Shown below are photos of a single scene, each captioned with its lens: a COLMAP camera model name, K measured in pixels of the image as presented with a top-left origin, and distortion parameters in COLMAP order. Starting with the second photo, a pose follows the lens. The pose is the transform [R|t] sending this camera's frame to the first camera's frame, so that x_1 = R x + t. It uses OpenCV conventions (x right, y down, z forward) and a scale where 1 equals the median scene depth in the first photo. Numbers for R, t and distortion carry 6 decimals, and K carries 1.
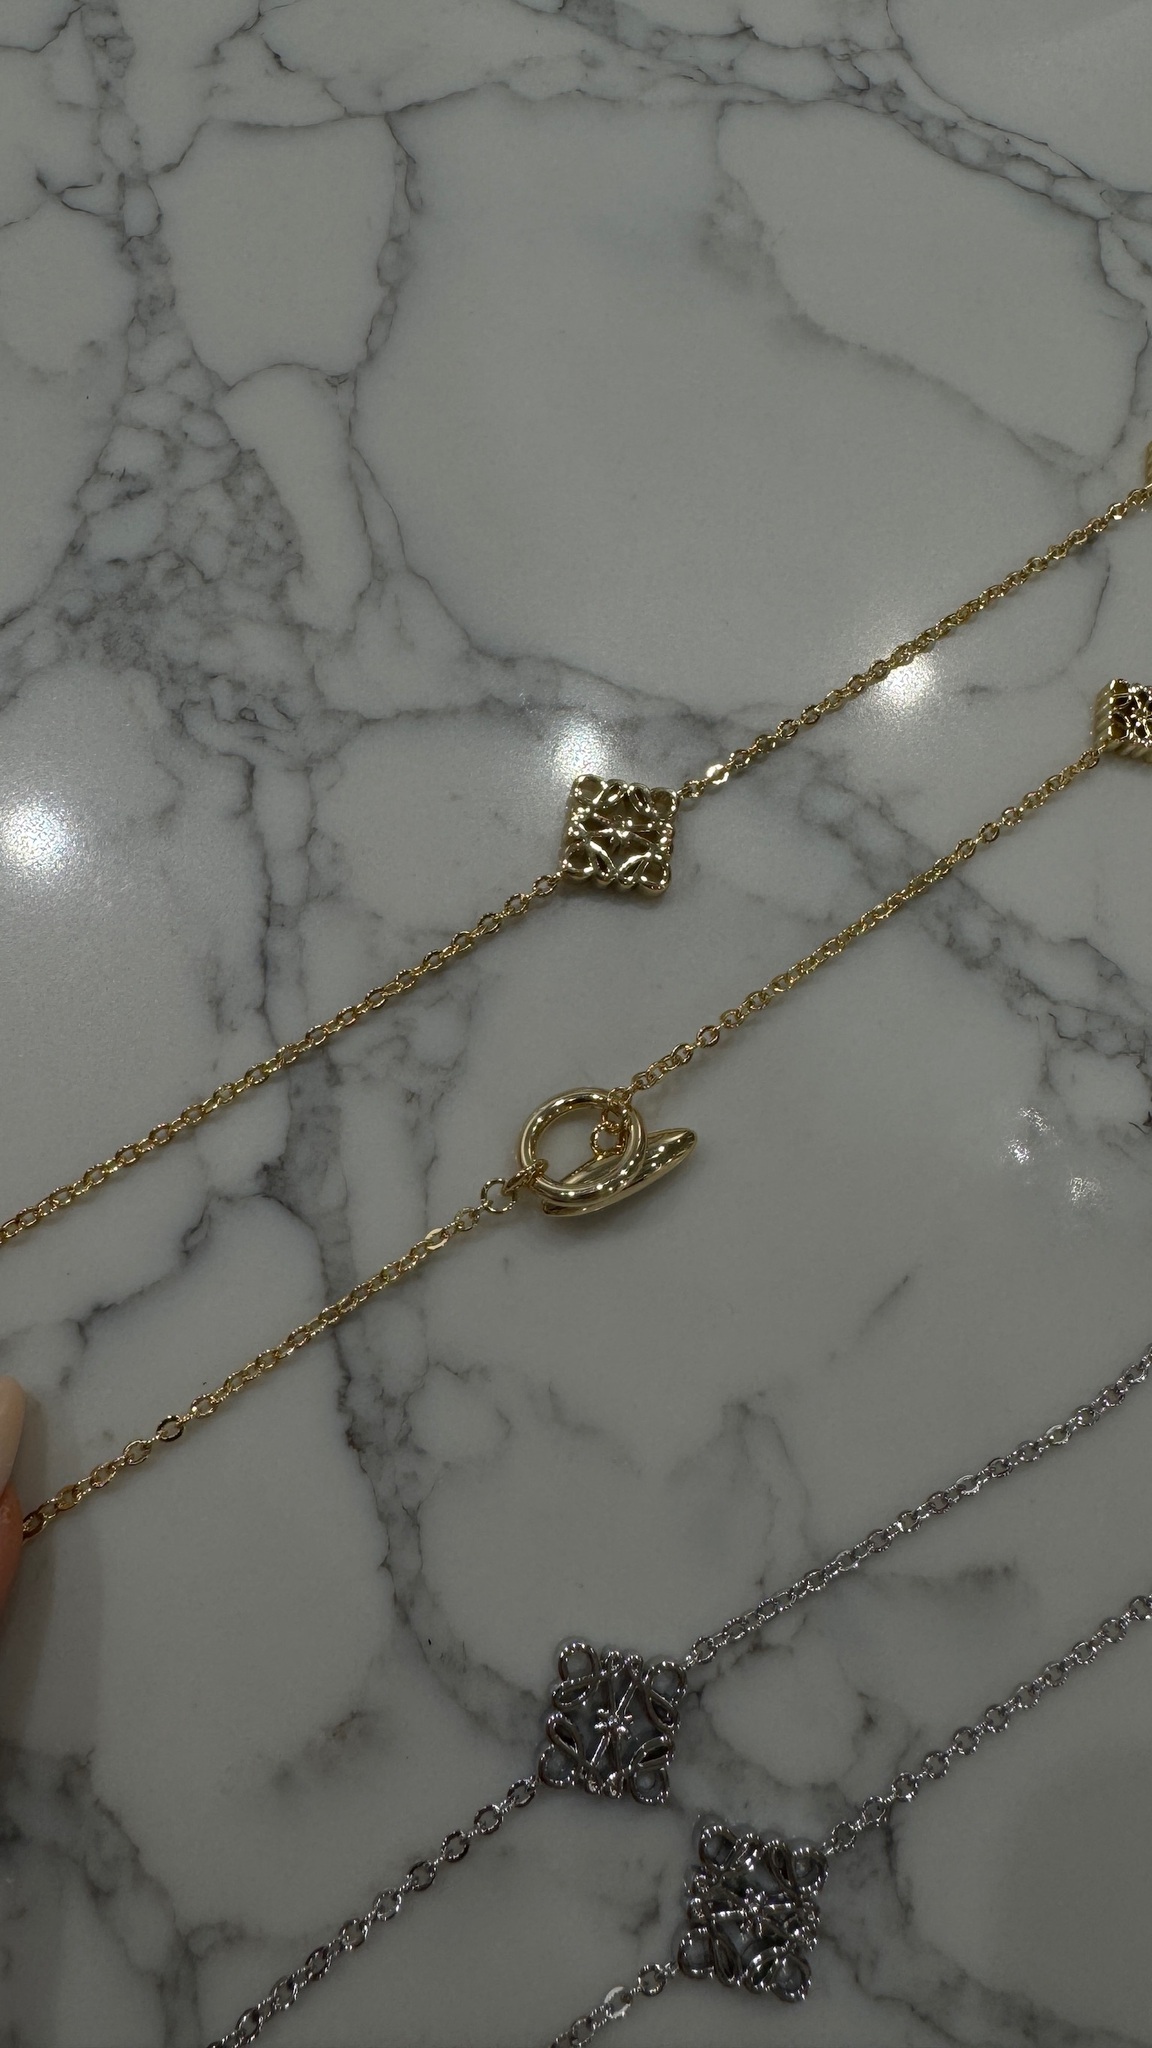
lens RADIAL K [[1447.6, 0, 640.0], [0, 1447.6, 1024.2], [0, 0, 1]] dist [-0.002721, 0.002049]
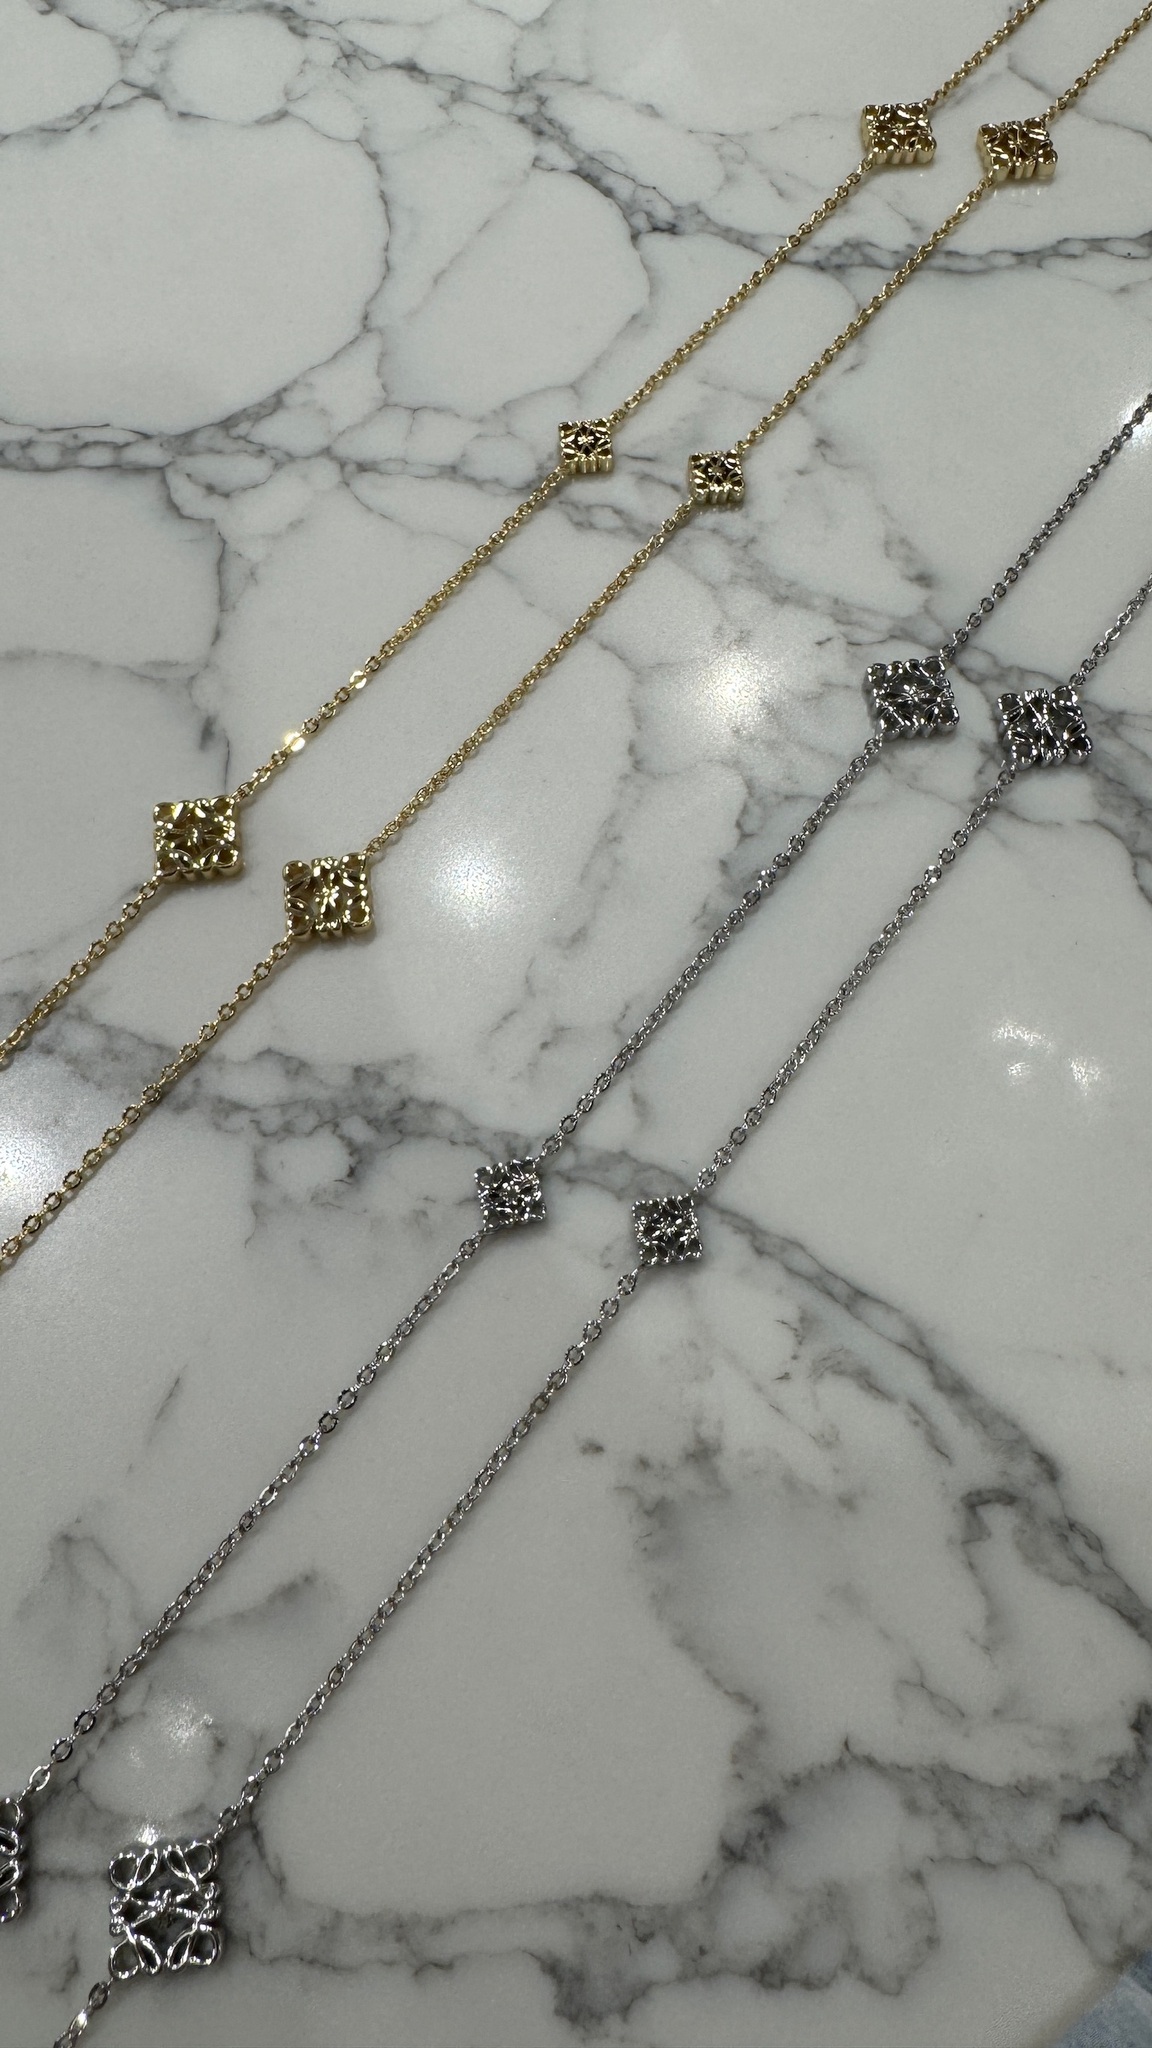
lens RADIAL K [[1447.6, 0, 640.0], [0, 1447.6, 1024.2], [0, 0, 1]] dist [-0.002721, 0.002049]
pose [[0.844943, -0.181872, 0.502984, -0.038422], [0.181824, 0.982076, 0.049667, -0.093908], [-0.503002, 0.049488, 0.862867, -0.221990]]
